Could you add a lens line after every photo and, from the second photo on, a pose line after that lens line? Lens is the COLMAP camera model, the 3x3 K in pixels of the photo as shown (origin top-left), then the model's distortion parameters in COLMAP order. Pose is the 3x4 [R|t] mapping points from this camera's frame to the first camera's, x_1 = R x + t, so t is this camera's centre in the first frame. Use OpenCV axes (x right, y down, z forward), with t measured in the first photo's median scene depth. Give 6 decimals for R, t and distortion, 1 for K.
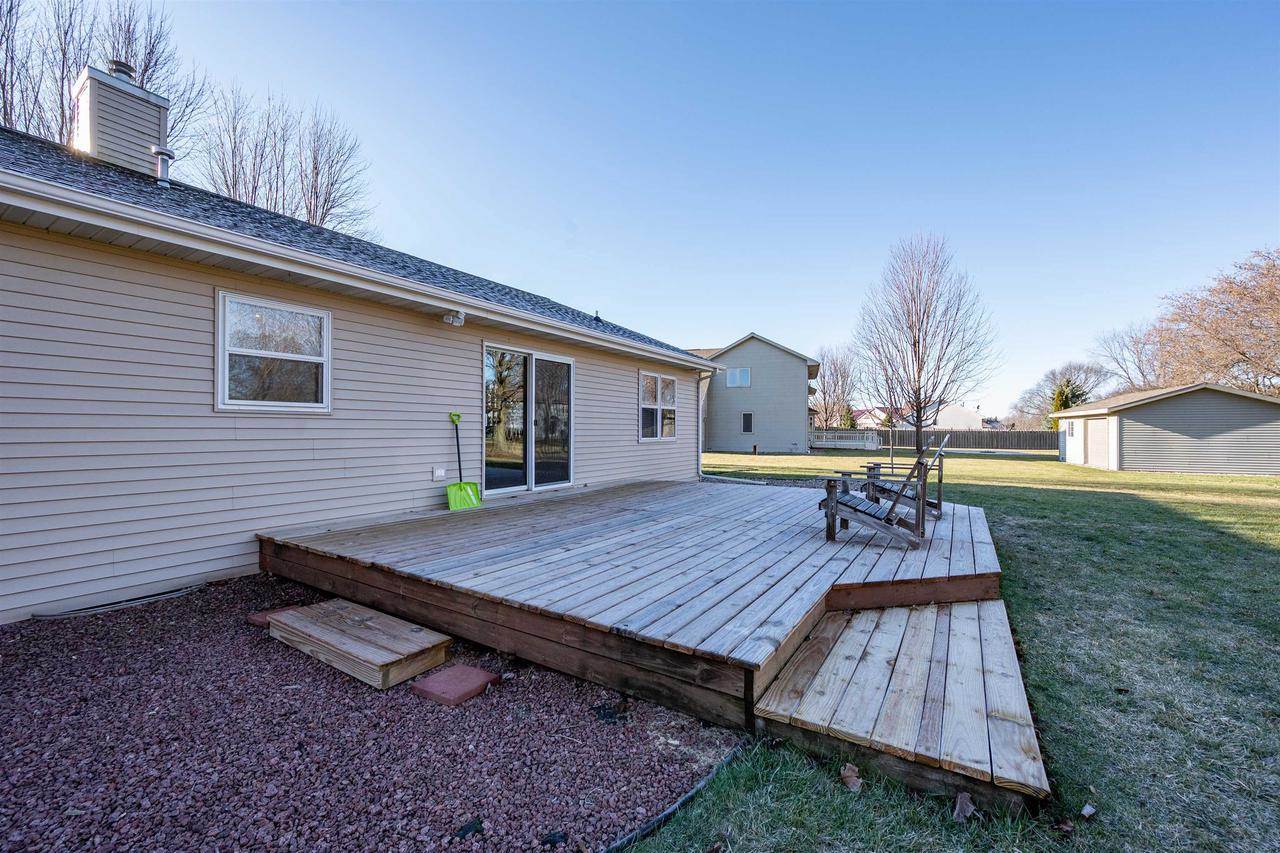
lens RADIAL K [[509.0, 0, 650.6], [0, 509.0, 430.9], [0, 0, 1]] dist [0.000986, 0.000117]
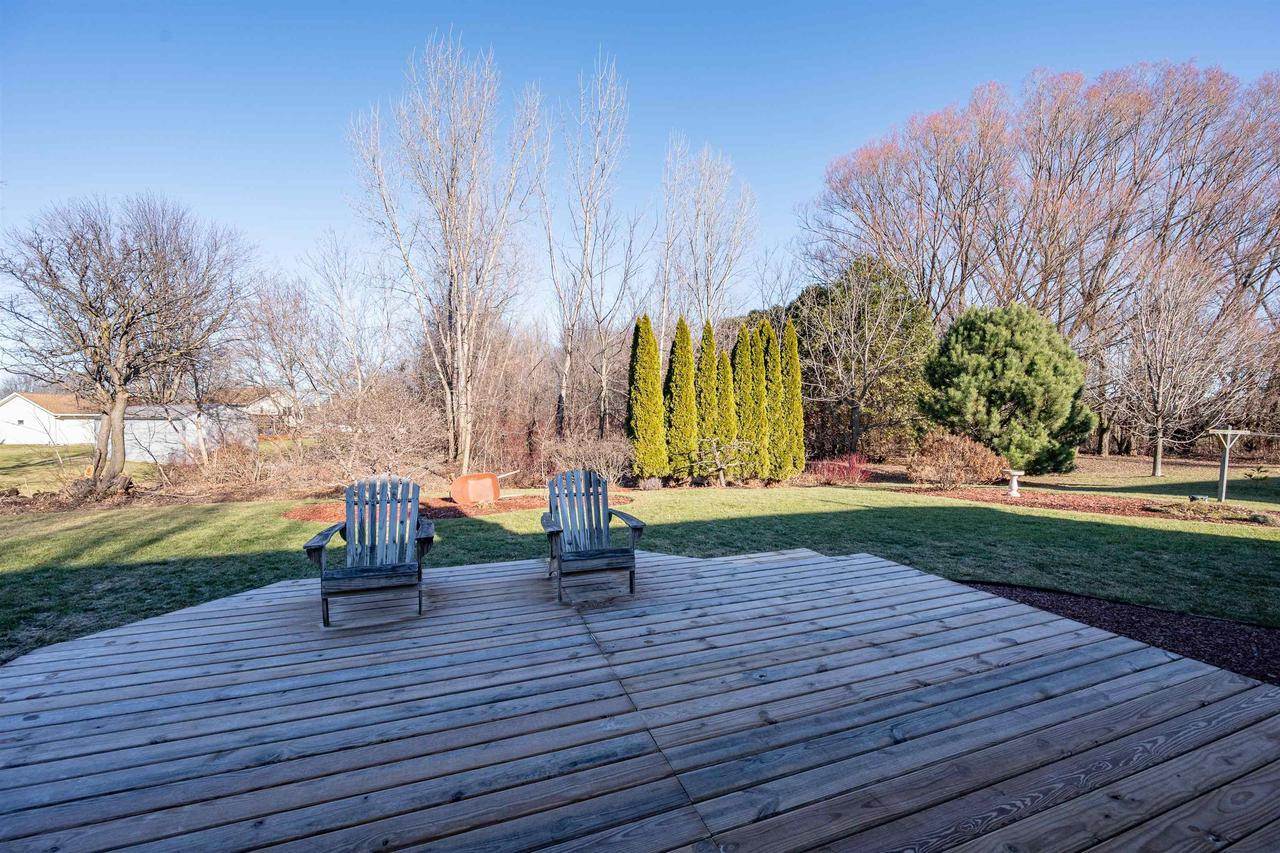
lens RADIAL K [[511.4, 0, 643.8], [0, 511.4, 423.8], [0, 0, 1]] dist [0.000361, 0.000093]
pose [[-0.796720, -0.008466, 0.604289, -0.304928], [-0.004138, 0.999955, 0.008553, -0.138505], [-0.604334, 0.004314, -0.796719, 2.563172]]
